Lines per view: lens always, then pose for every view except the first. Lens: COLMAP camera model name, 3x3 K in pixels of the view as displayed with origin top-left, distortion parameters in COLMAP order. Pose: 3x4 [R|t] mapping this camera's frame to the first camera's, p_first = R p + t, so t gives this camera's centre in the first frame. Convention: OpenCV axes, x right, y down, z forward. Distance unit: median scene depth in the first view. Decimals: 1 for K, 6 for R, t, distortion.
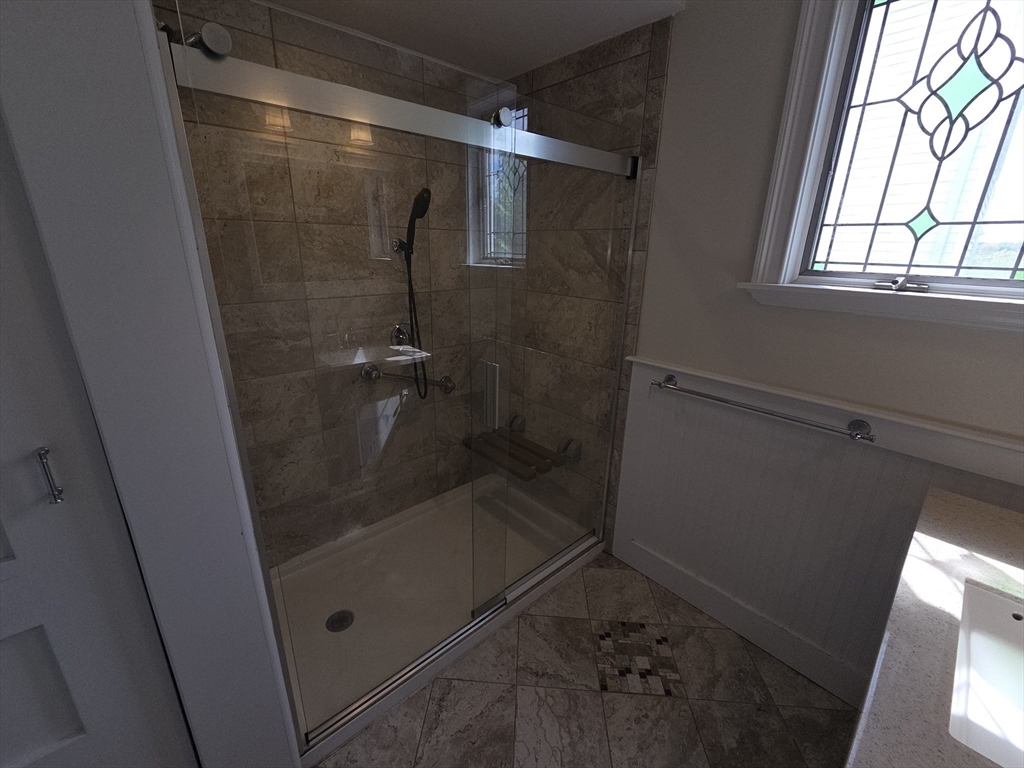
lens RADIAL K [[420.3, 0, 508.7], [0, 420.3, 382.5], [0, 0, 1]] dist [0.005494, -0.003133]
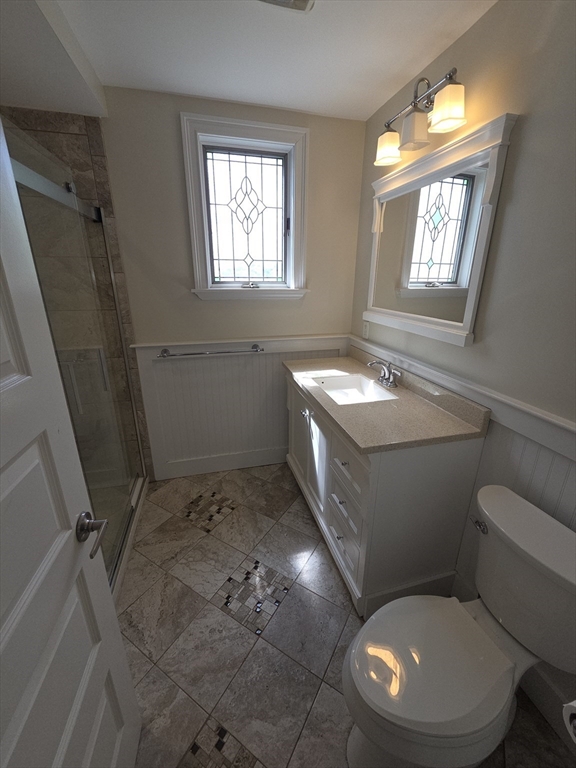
lens RADIAL K [[315.2, 0, 288.0], [0, 315.2, 382.4], [0, 0, 1]] dist [0.005494, -0.003133]
pose [[0.452228, -0.298470, 0.840479, -0.502808], [0.282464, 0.941766, 0.182456, 0.017076], [-0.845993, 0.154893, 0.510200, -0.014119]]
